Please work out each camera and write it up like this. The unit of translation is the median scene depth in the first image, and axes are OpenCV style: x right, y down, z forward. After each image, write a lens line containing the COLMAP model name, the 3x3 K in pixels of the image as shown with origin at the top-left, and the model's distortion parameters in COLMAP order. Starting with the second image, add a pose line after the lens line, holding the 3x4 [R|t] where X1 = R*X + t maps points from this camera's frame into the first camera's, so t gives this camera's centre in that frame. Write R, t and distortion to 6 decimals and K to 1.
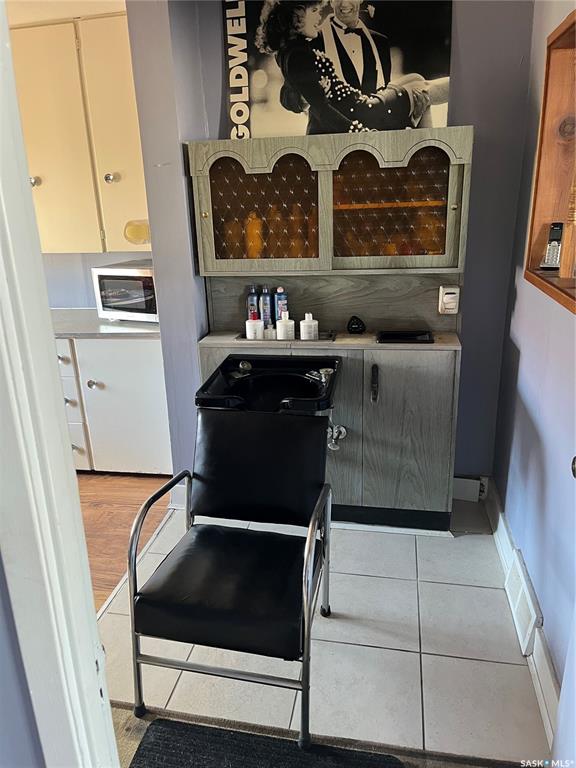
lens RADIAL K [[579.3, 0, 294.5], [0, 579.3, 389.9], [0, 0, 1]] dist [0.065540, -0.092451]
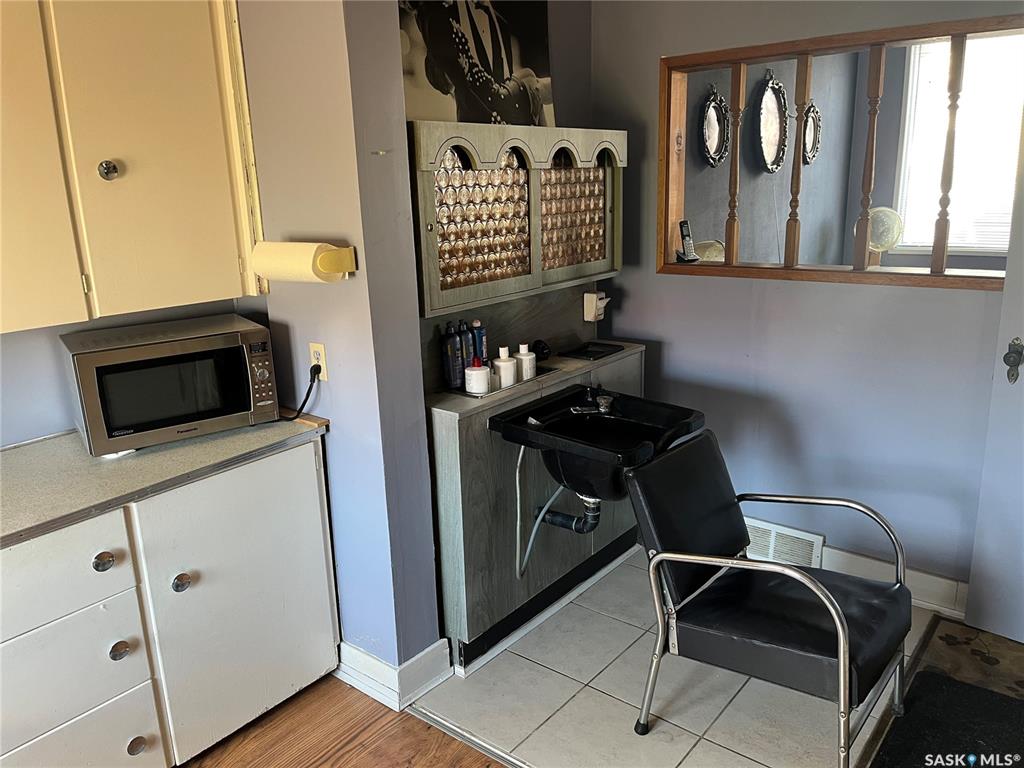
lens RADIAL K [[772.3, 0, 505.5], [0, 772.3, 382.6], [0, 0, 1]] dist [0.065540, -0.092451]
pose [[0.476279, -0.203610, 0.855395, -0.917800], [0.296704, 0.952978, 0.061634, -0.158549], [-0.827723, 0.224444, 0.514296, 0.508485]]
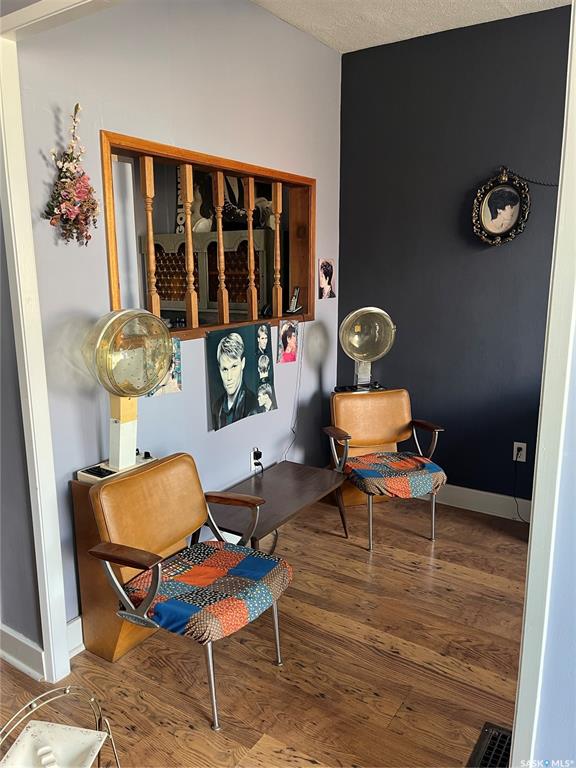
lens RADIAL K [[579.3, 0, 287.2], [0, 579.3, 383.5], [0, 0, 1]] dist [0.065540, -0.092451]
pose [[0.921519, 0.102127, -0.374665, 0.928225], [-0.146097, 0.985093, -0.090818, 0.124439], [0.359804, 0.138428, 0.922702, -0.431914]]
